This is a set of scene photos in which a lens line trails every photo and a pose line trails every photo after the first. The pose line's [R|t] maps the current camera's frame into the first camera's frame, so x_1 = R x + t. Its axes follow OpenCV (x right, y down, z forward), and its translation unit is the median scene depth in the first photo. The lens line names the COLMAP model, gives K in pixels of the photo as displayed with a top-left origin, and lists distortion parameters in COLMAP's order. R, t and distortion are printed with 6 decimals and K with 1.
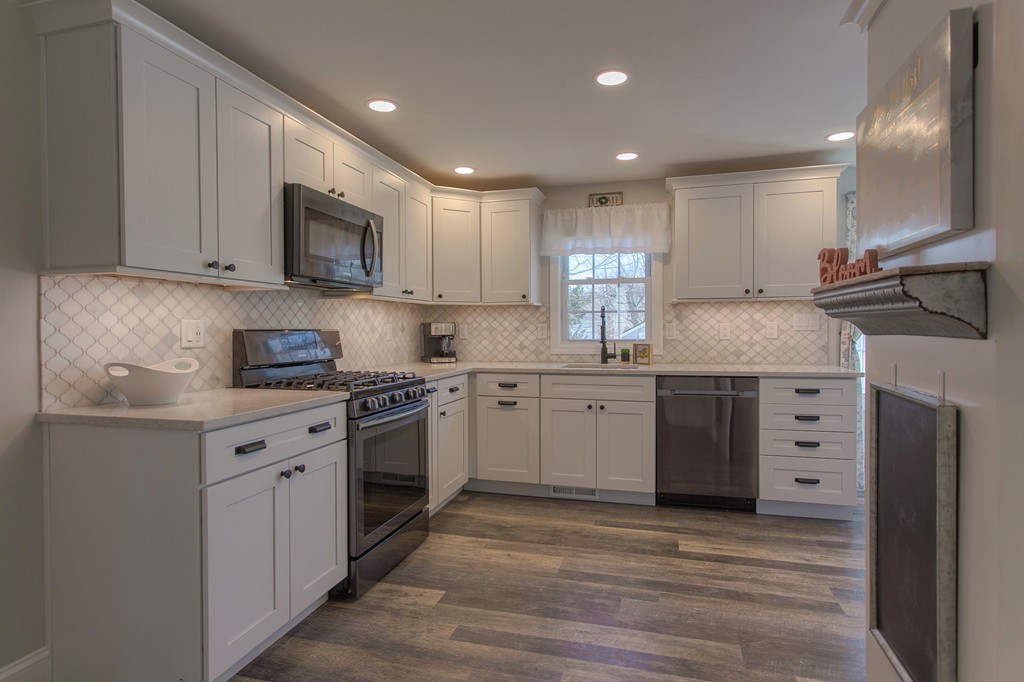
lens RADIAL K [[549.8, 0, 509.3], [0, 549.8, 337.9], [0, 0, 1]] dist [0.006720, 0.000539]
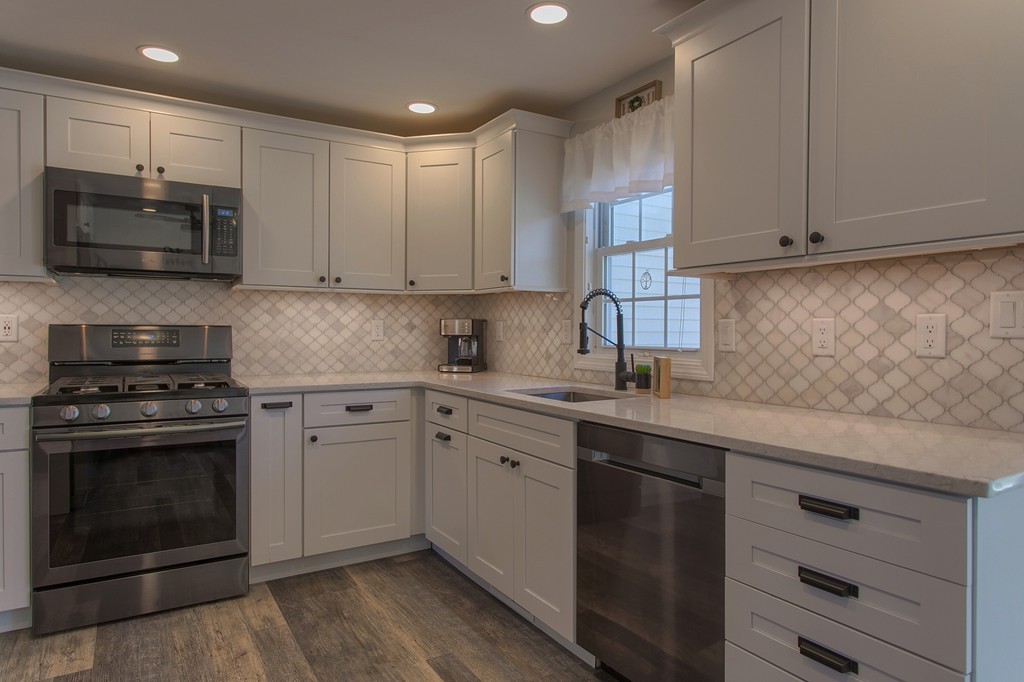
lens RADIAL K [[619.9, 0, 509.2], [0, 619.9, 338.5], [0, 0, 1]] dist [-0.005399, 0.003422]
pose [[0.735307, 0.019509, -0.677453, 0.678434], [-0.020314, 0.999771, 0.006743, -0.010971], [0.677429, 0.008804, 0.735535, 0.581613]]
